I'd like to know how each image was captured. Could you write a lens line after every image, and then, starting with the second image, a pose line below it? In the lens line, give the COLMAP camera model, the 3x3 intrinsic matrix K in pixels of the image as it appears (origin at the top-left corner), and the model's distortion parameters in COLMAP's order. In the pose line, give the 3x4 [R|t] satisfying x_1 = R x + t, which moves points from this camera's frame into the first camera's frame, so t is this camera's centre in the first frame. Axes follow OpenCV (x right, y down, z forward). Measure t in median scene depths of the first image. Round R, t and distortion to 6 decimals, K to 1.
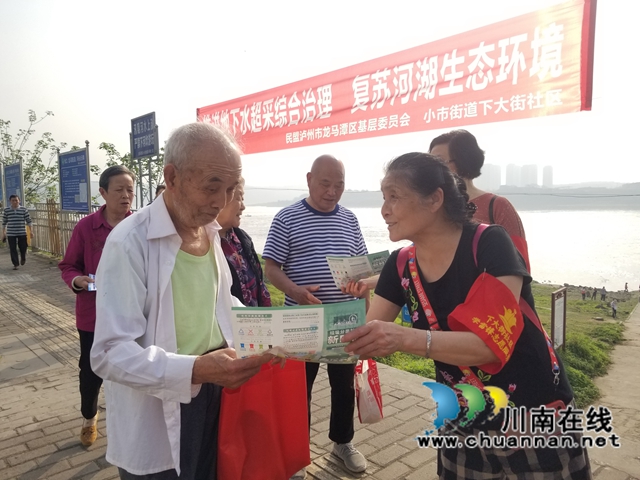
lens RADIAL K [[482.6, 0, 319.2], [0, 482.6, 241.4], [0, 0, 1]] dist [-0.012408, -0.000926]
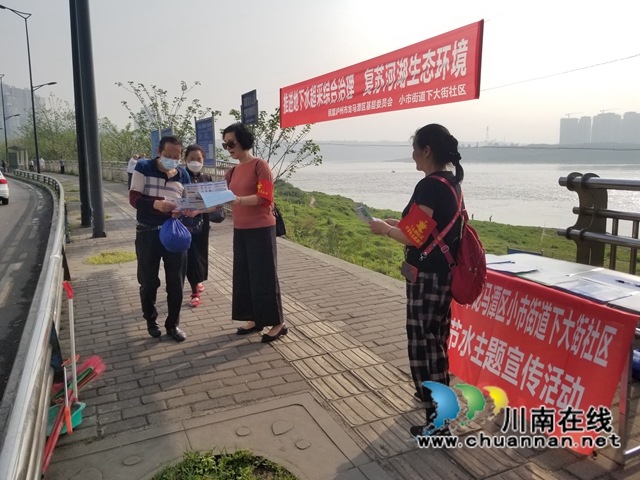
lens RADIAL K [[482.6, 0, 320.3], [0, 482.6, 239.6], [0, 0, 1]] dist [-0.012408, -0.000926]
pose [[0.961833, 0.055308, -0.267990, 0.356700], [-0.034012, 0.995930, 0.083470, 0.039771], [0.271516, -0.071169, 0.959799, -0.428280]]
